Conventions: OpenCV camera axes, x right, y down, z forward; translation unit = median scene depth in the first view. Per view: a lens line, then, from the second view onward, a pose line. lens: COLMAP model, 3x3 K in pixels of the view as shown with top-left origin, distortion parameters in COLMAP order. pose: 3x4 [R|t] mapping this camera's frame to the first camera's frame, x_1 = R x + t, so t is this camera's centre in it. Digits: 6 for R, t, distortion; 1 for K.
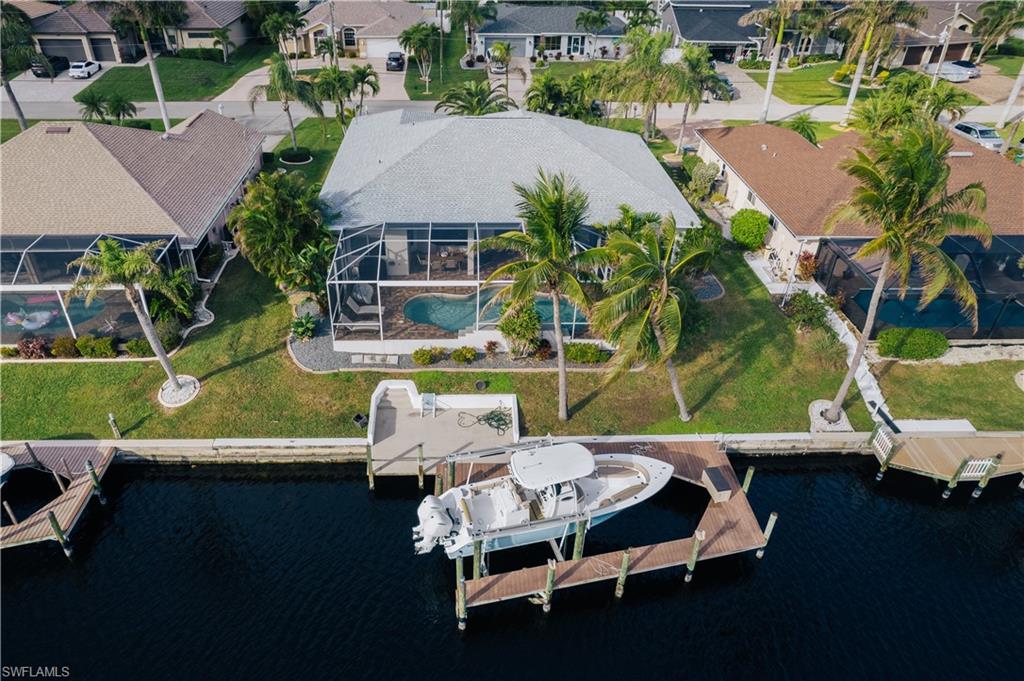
lens RADIAL K [[719.8, 0, 506.9], [0, 719.8, 343.1], [0, 0, 1]] dist [-0.050674, 0.028362]
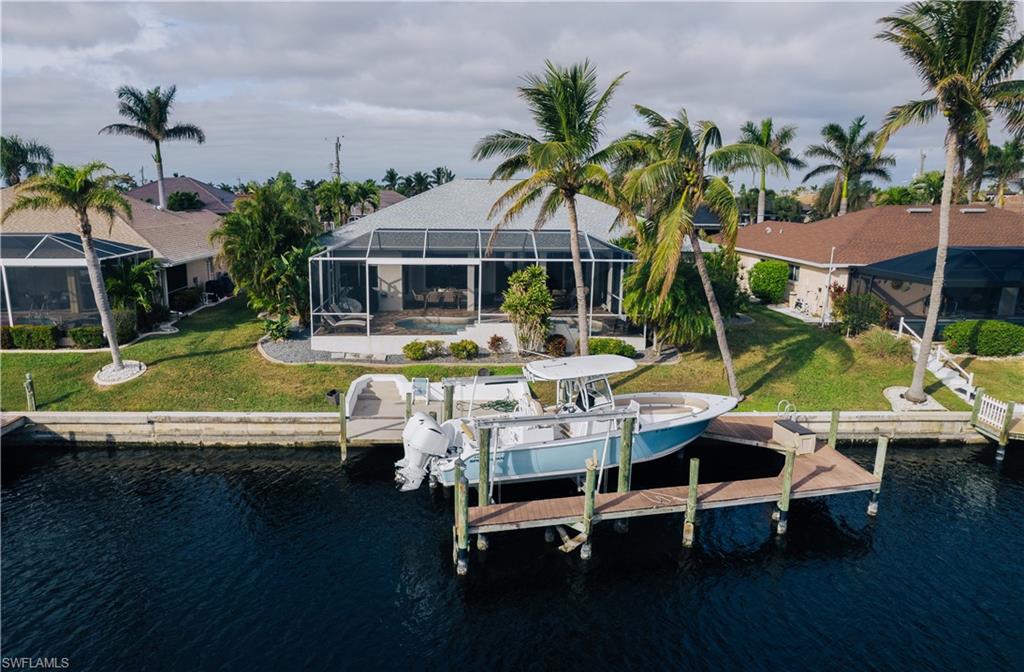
lens RADIAL K [[718.5, 0, 494.6], [0, 718.5, 280.6], [0, 0, 1]] dist [-0.041116, 0.019419]
pose [[0.999843, -0.015689, -0.008249, -0.016242], [0.011523, 0.928936, -0.370062, 0.286551], [0.013468, 0.369909, 0.928971, 0.203118]]
